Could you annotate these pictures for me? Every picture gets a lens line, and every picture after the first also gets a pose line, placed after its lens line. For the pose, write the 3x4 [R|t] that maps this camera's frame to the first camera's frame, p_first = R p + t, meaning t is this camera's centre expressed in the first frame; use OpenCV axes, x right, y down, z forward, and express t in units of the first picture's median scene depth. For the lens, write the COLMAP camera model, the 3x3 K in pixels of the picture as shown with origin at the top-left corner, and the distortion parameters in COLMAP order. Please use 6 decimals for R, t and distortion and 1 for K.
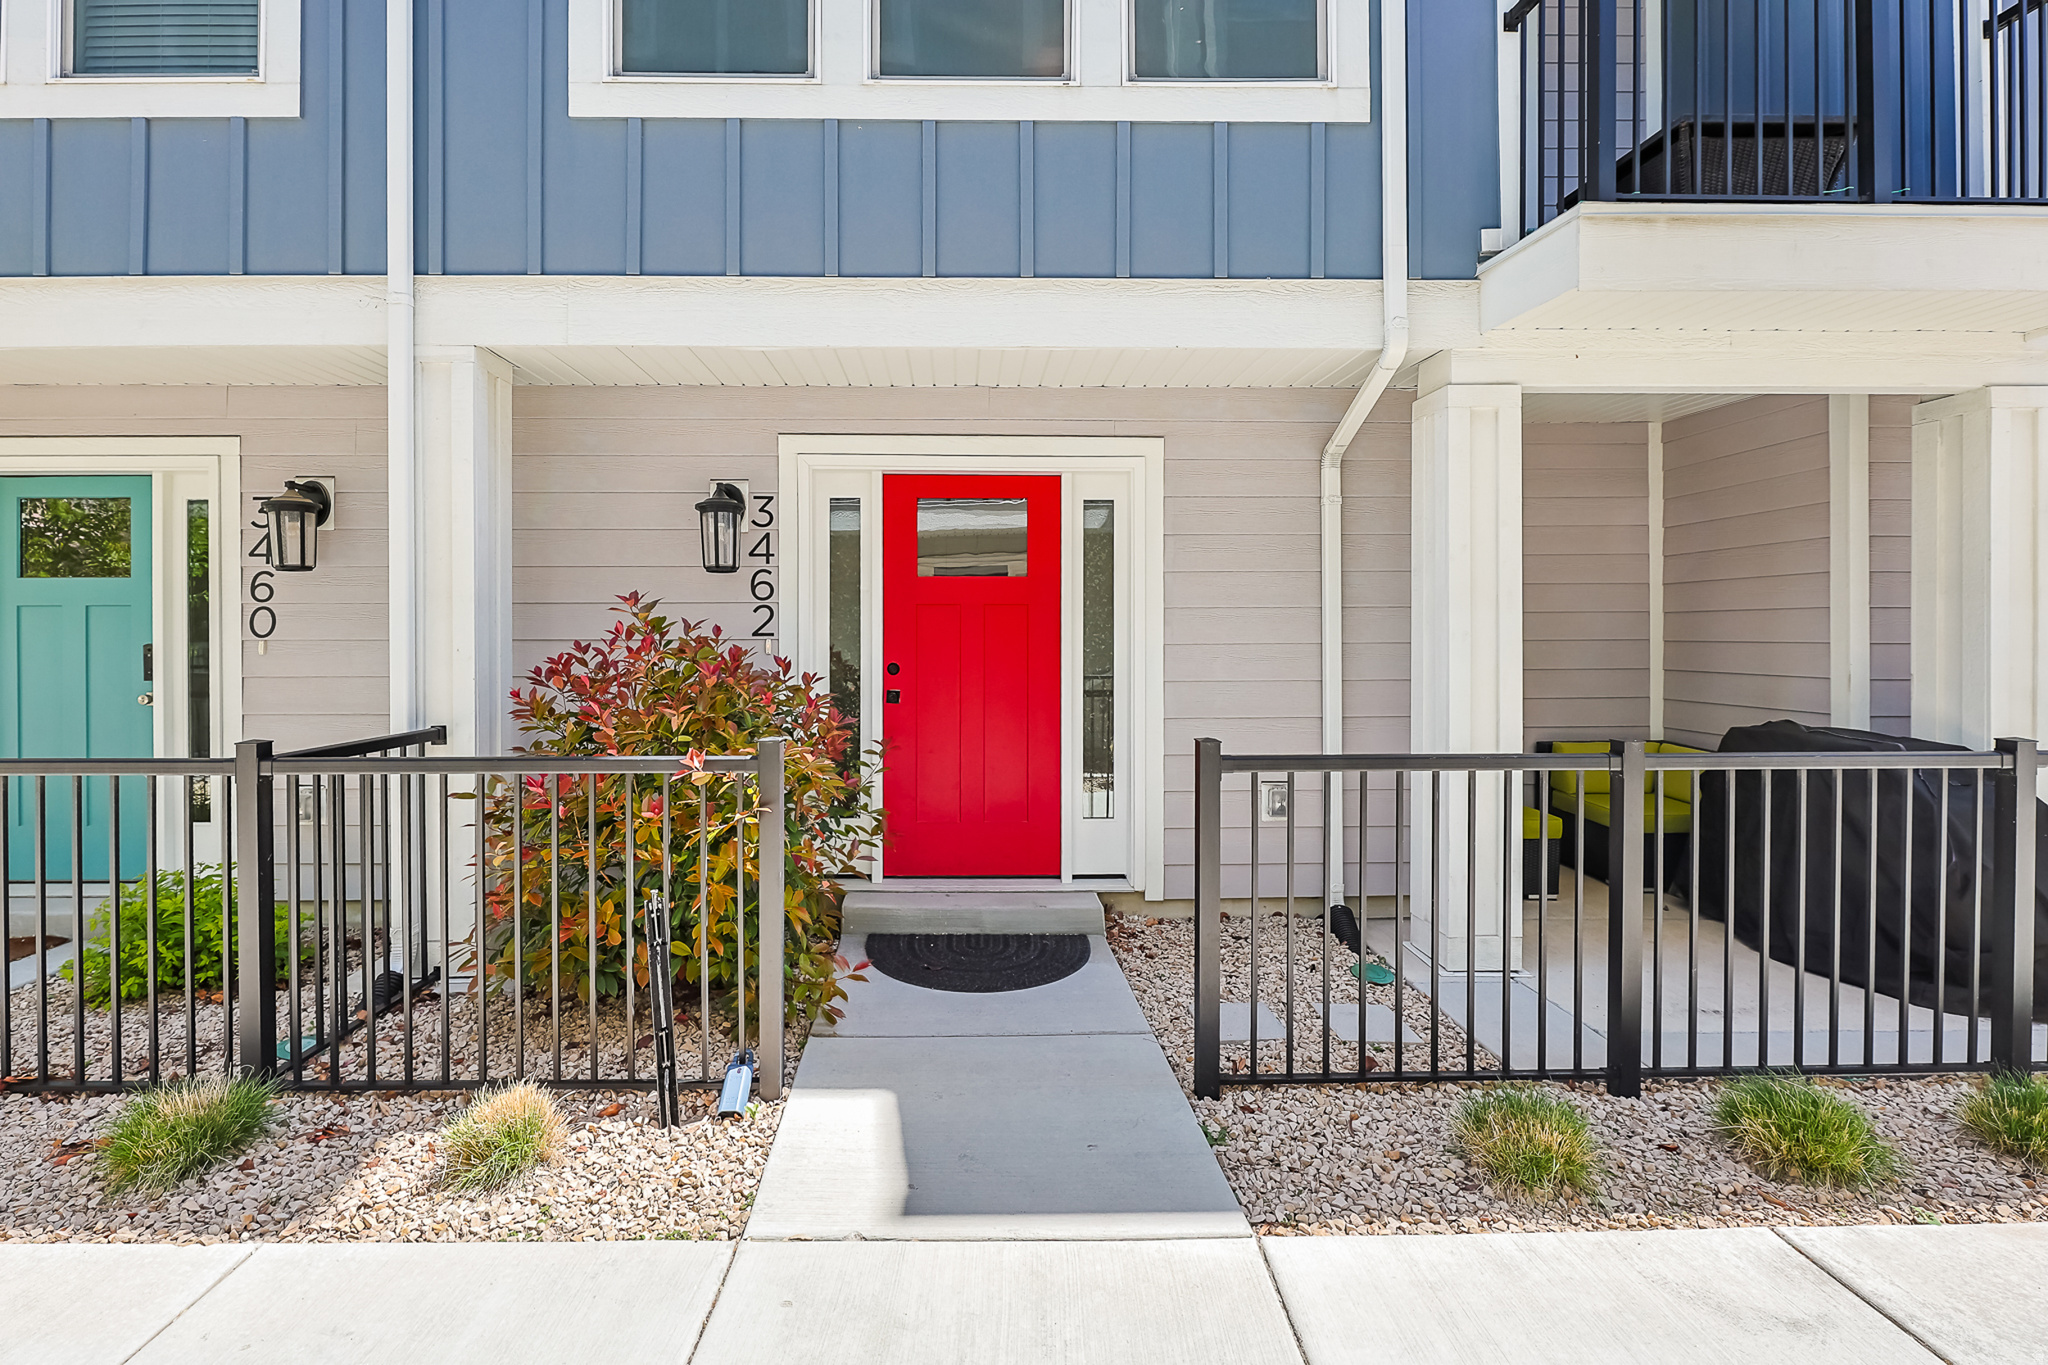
lens RADIAL K [[882.1, 0, 1021.4], [0, 882.1, 650.4], [0, 0, 1]] dist [-0.000213, -0.000028]
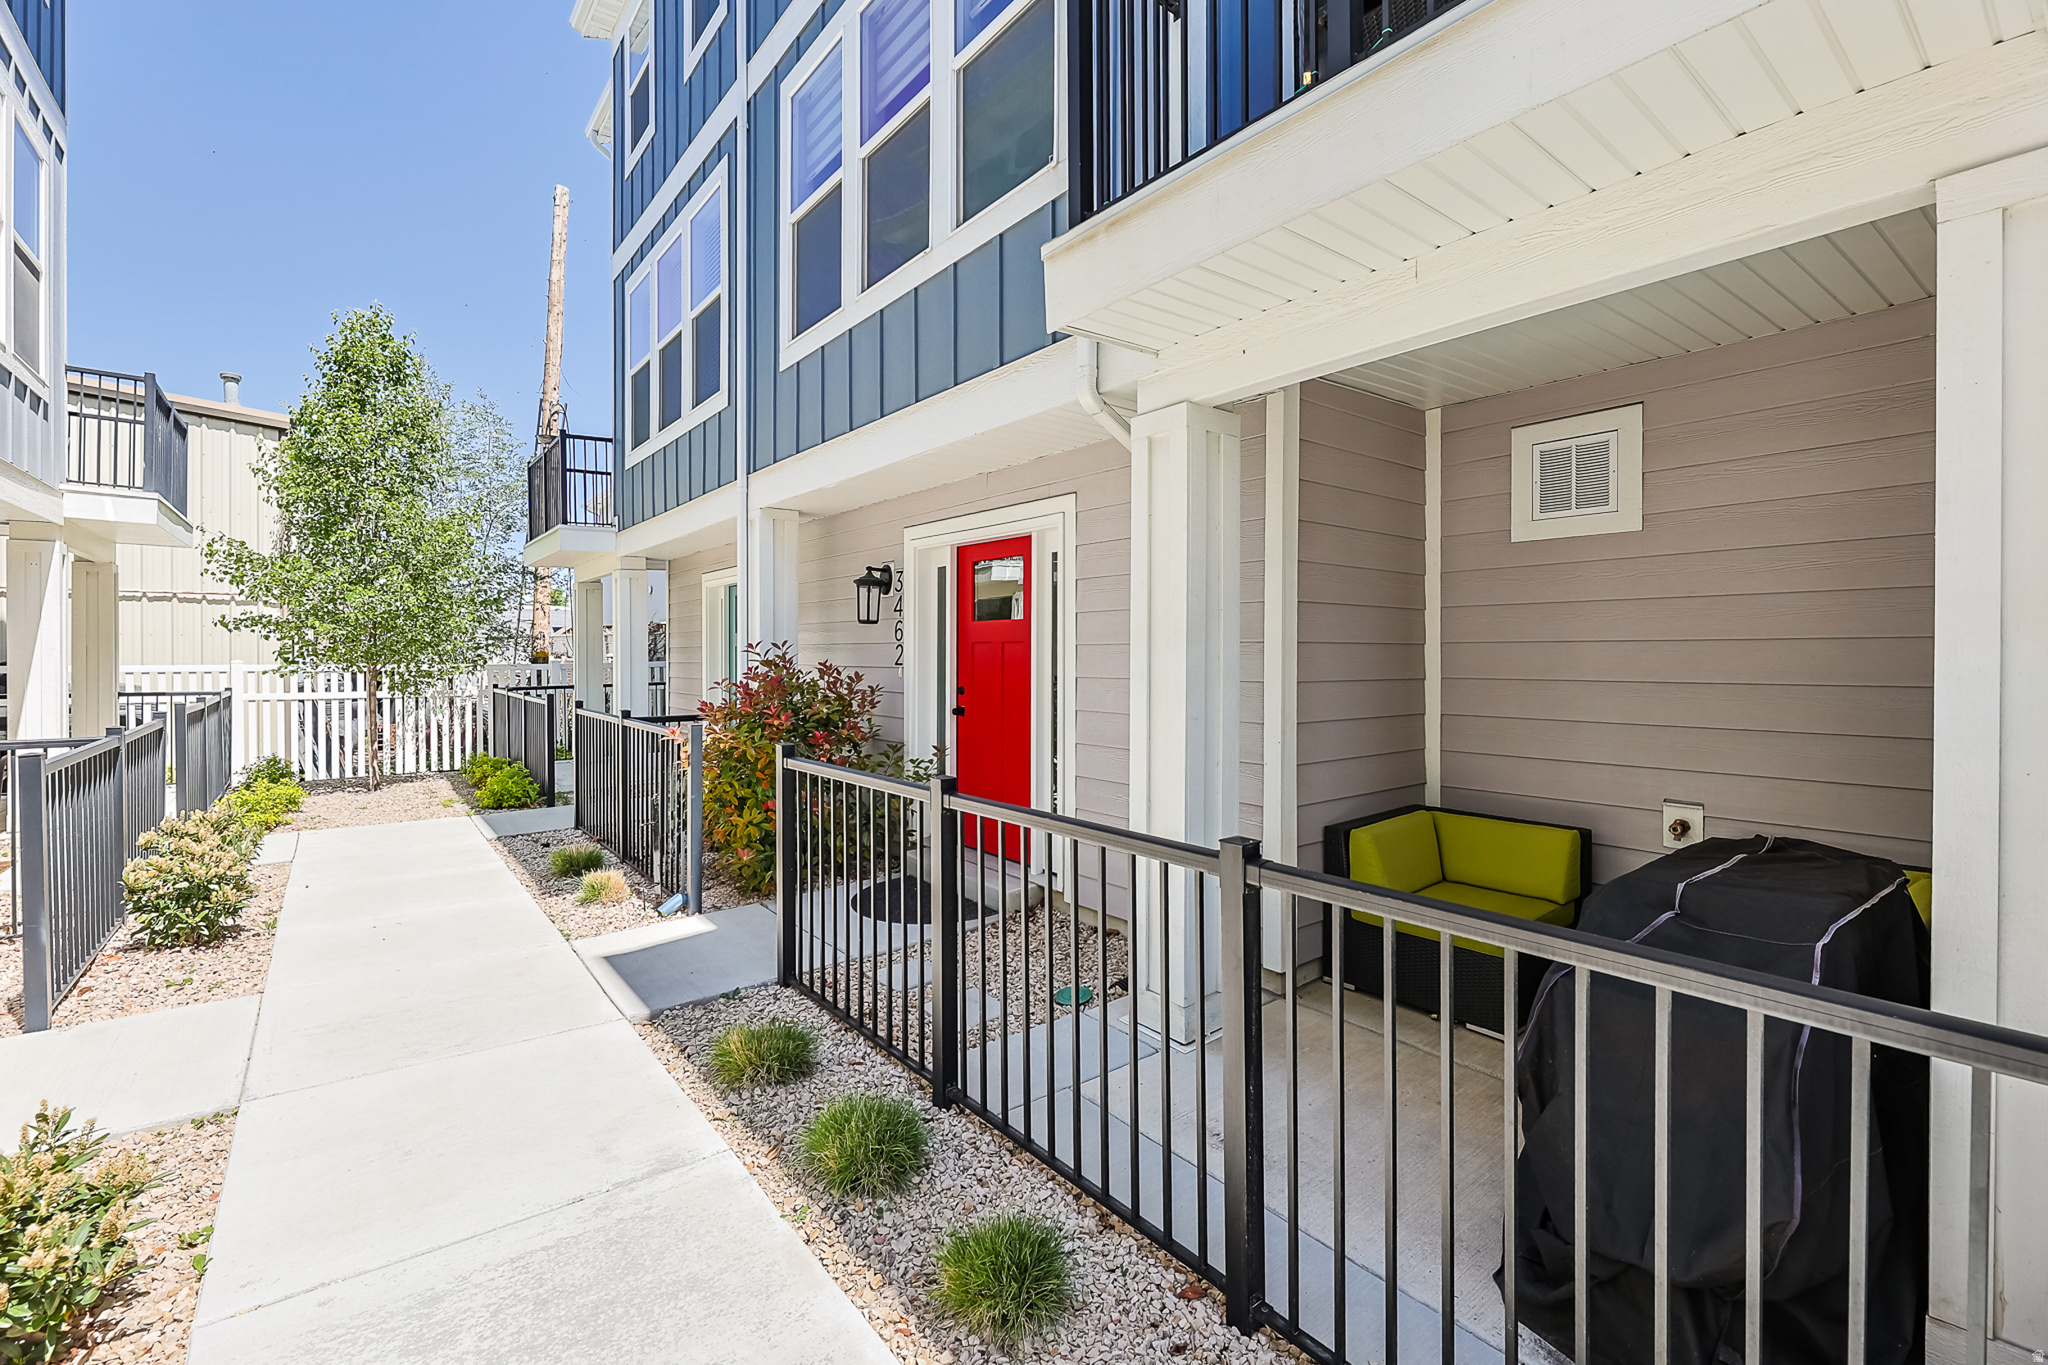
lens RADIAL K [[918.6, 0, 1083.5], [0, 918.6, 663.5], [0, 0, 1]] dist [-0.023674, -0.000163]
pose [[0.610432, 0.004243, -0.792057, 1.122067], [-0.001900, 0.999991, 0.003893, -0.025941], [0.792066, -0.000871, 0.610434, 0.303536]]
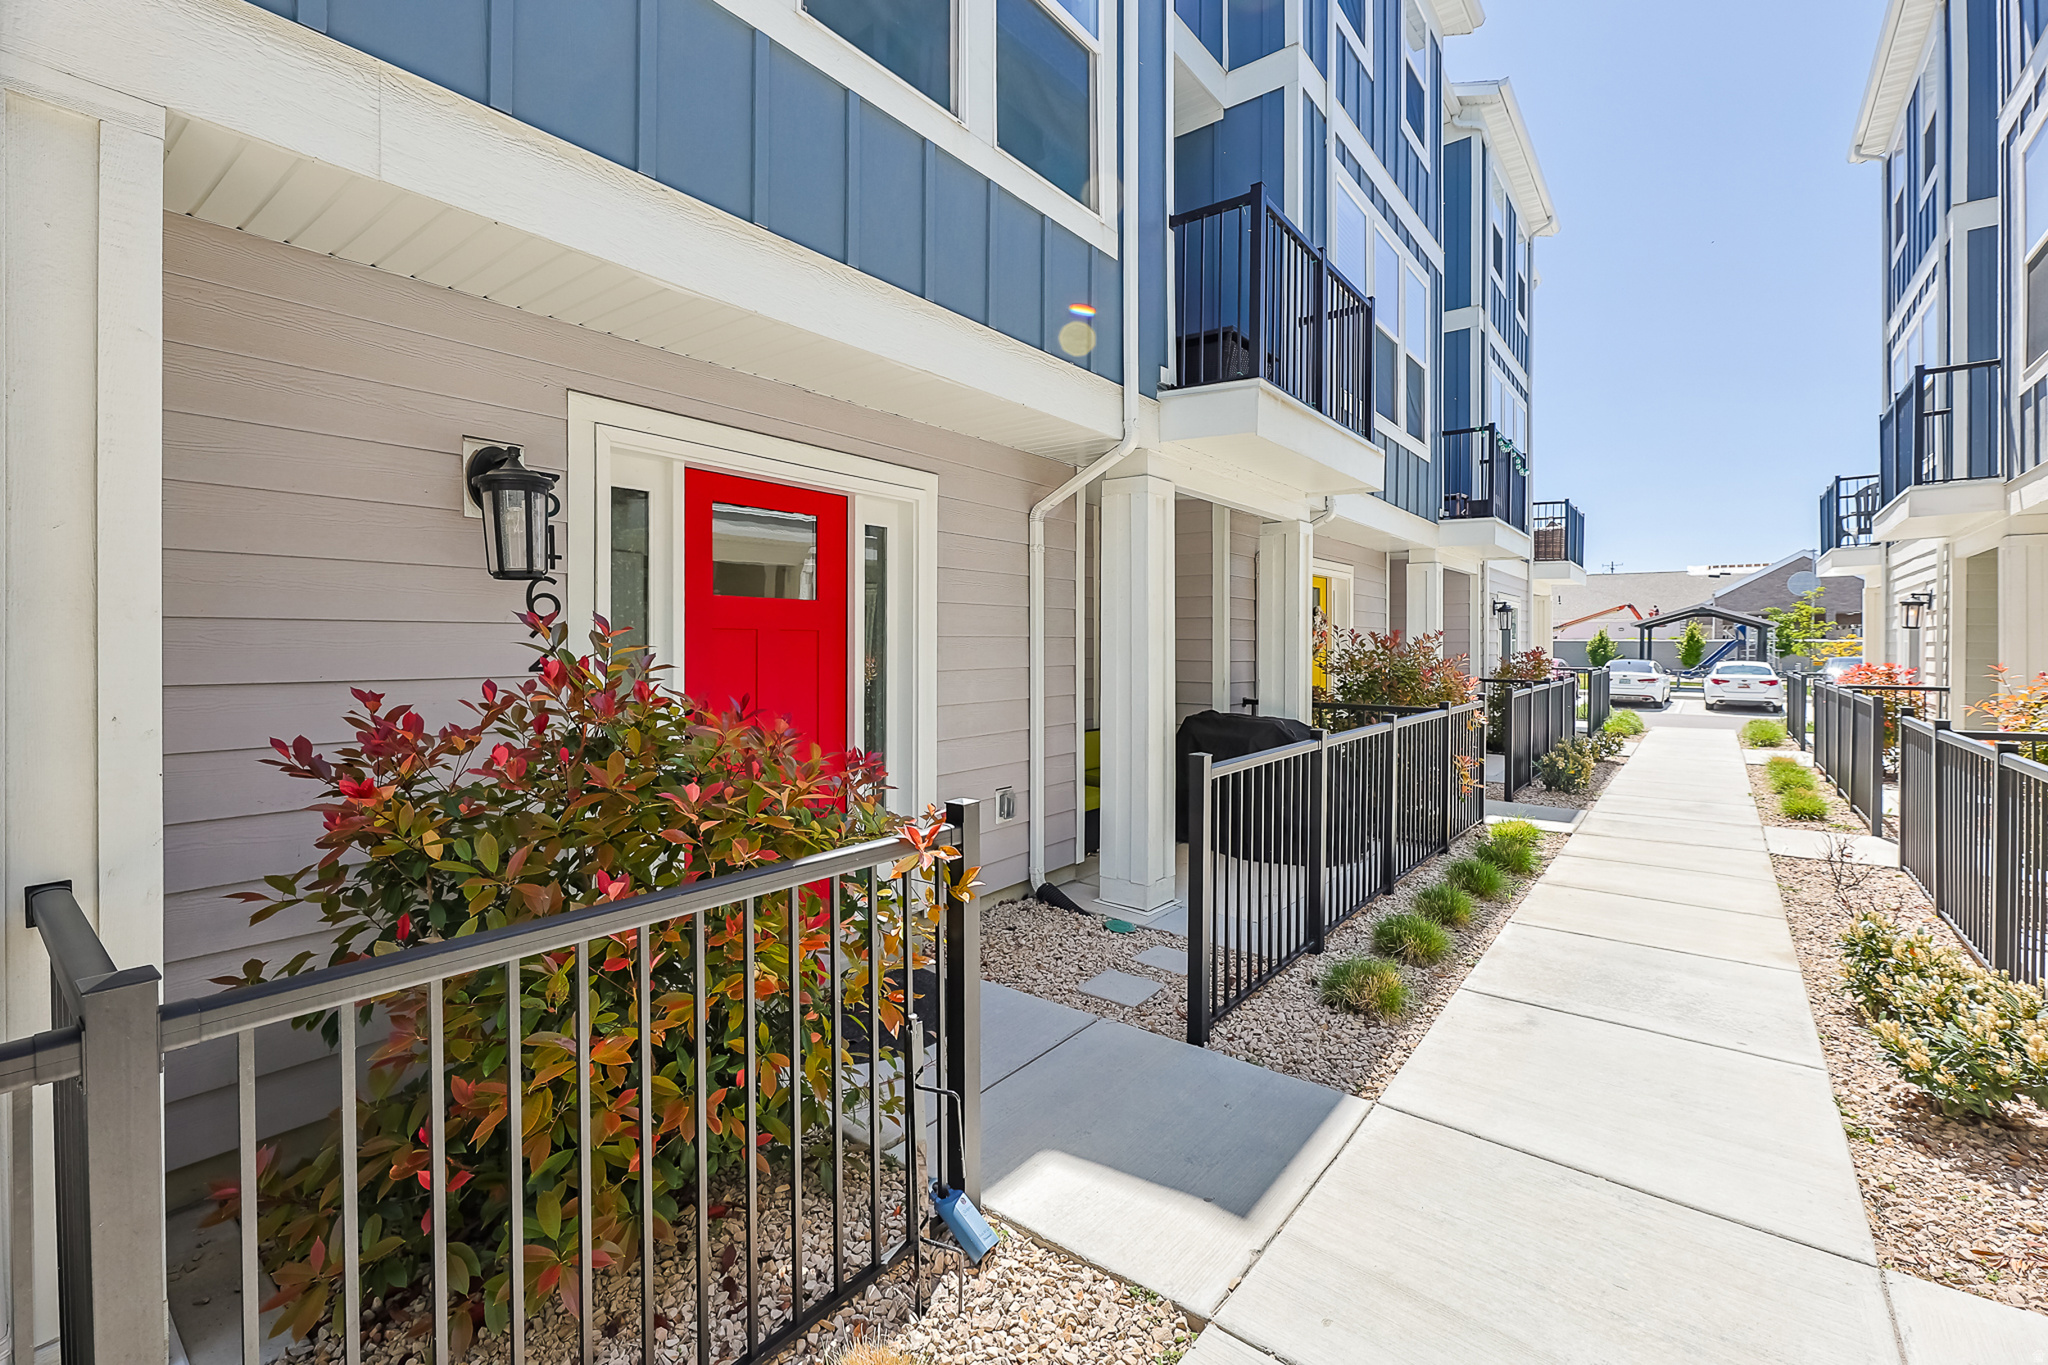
lens RADIAL K [[855.6, 0, 1035.5], [0, 855.6, 655.6], [0, 0, 1]] dist [0.000458, -0.000471]
pose [[0.643368, -0.006166, 0.765532, -0.563499], [0.004310, 0.999981, 0.004431, -0.030194], [-0.765545, 0.000449, 0.643383, 0.263251]]
